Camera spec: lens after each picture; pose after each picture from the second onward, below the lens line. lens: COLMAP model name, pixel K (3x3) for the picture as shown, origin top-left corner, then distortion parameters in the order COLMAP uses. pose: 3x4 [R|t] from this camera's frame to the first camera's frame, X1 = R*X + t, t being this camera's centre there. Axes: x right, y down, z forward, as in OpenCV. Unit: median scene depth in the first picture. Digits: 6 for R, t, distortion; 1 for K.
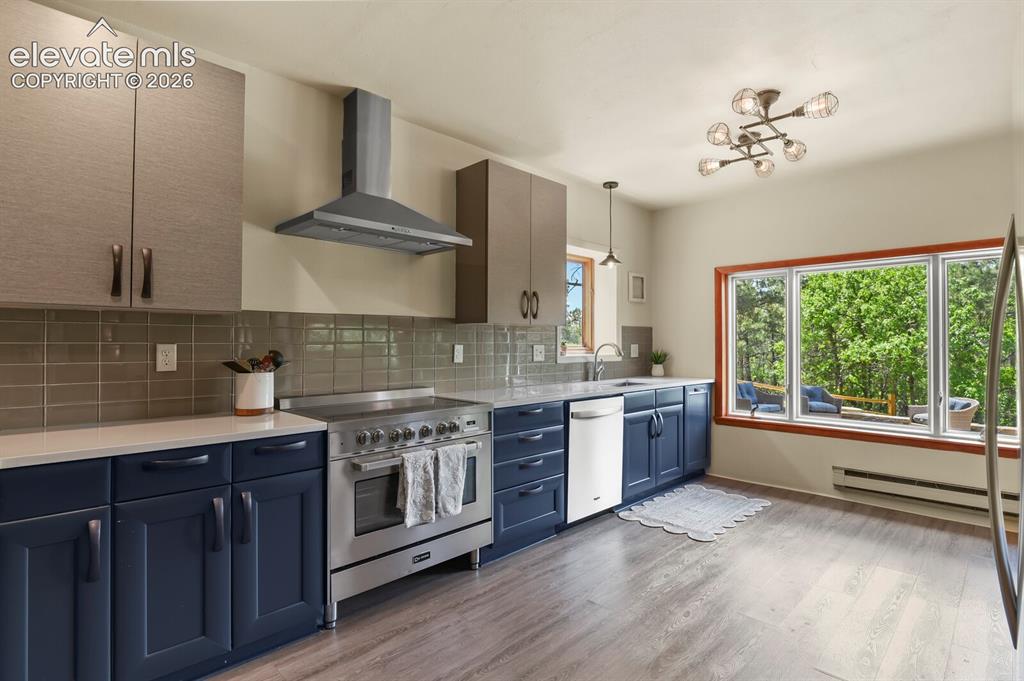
lens RADIAL K [[492.2, 0, 511.3], [0, 492.2, 337.3], [0, 0, 1]] dist [-0.020355, -0.001668]
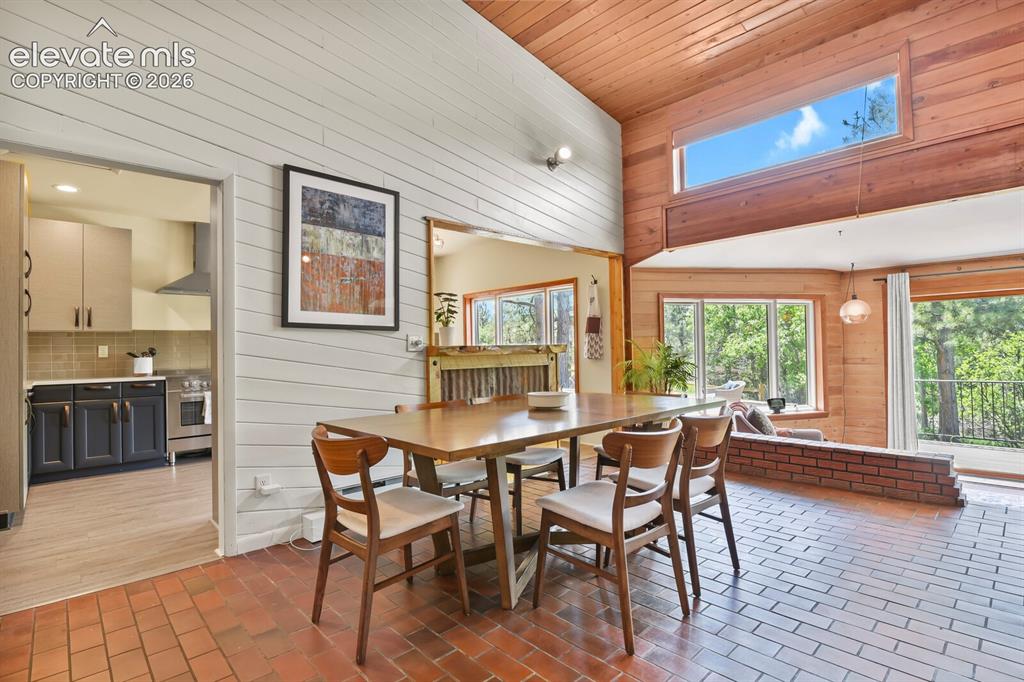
lens RADIAL K [[492.2, 0, 508.5], [0, 492.2, 340.8], [0, 0, 1]] dist [-0.020355, -0.001668]
pose [[0.999633, -0.018730, -0.019565, 1.301888], [0.018638, 0.999814, -0.004865, 0.040389], [0.019652, 0.004499, 0.999797, -1.299310]]
